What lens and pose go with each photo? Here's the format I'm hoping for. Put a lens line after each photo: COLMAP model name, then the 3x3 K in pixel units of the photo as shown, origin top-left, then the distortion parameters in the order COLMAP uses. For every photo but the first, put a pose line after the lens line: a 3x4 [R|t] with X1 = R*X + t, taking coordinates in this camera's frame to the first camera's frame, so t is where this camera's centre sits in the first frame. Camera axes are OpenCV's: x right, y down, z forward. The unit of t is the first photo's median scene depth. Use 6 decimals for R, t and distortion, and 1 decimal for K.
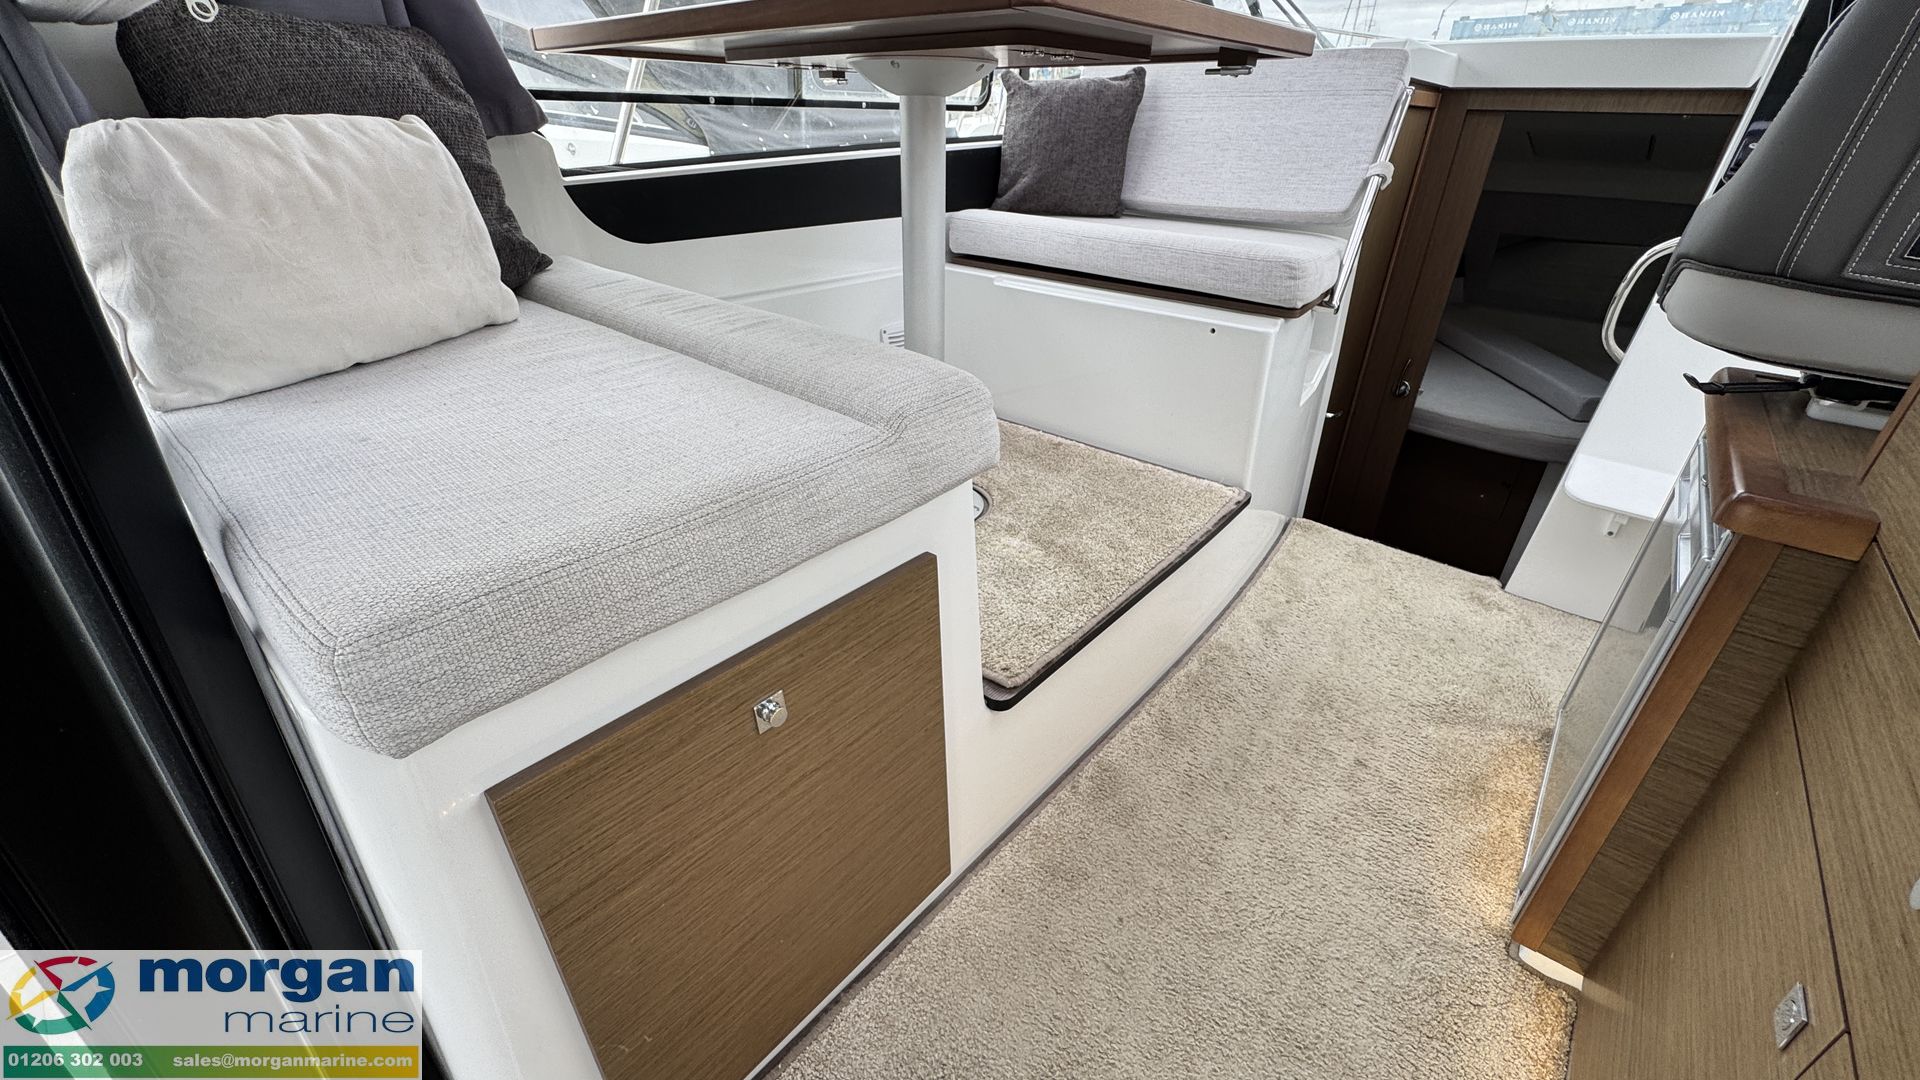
lens RADIAL K [[767.8, 0, 959.6], [0, 767.8, 537.5], [0, 0, 1]] dist [-0.005674, 0.000542]
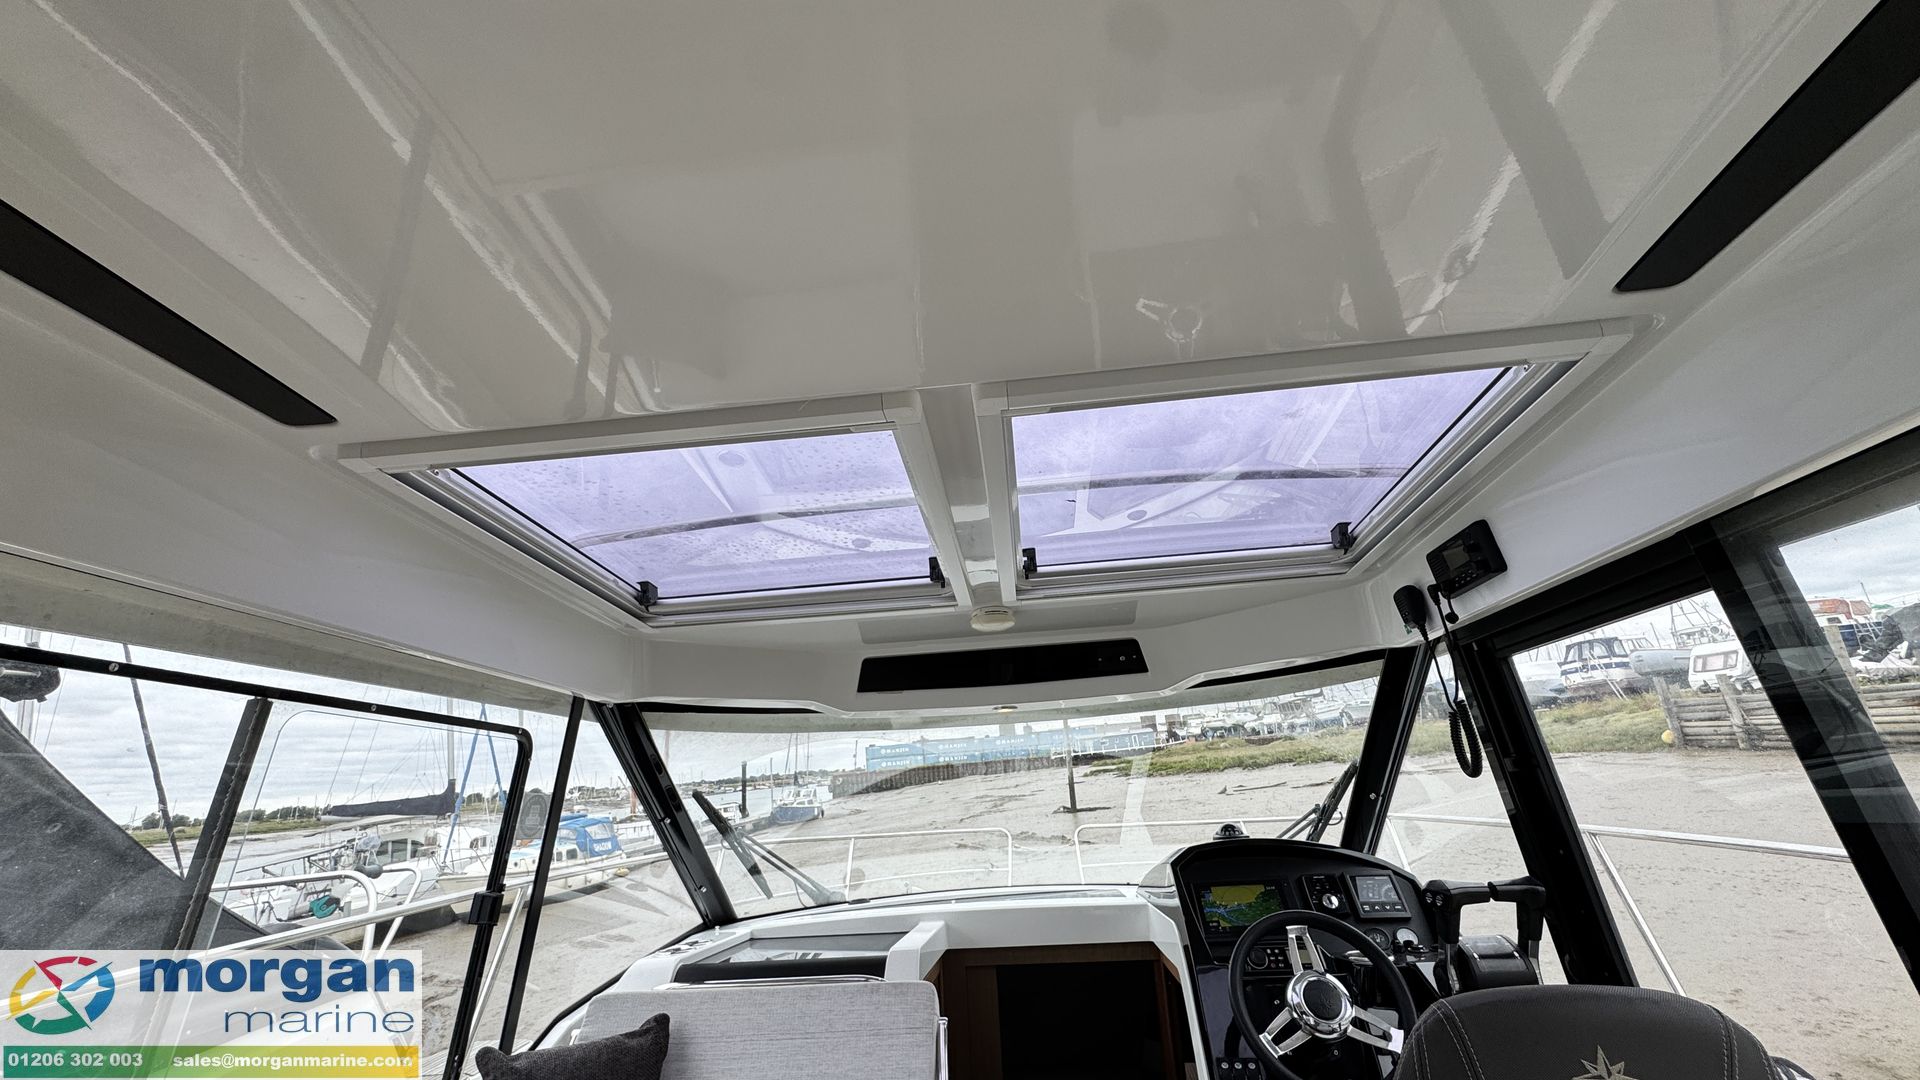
lens RADIAL K [[764.0, 0, 960.1], [0, 764.0, 537.3], [0, 0, 1]] dist [-0.003059, 0.000088]
pose [[0.818519, 0.138285, 0.557587, -0.065125], [0.332769, 0.677049, -0.656406, -0.385478], [-0.468285, 0.722829, 0.508161, -0.006283]]
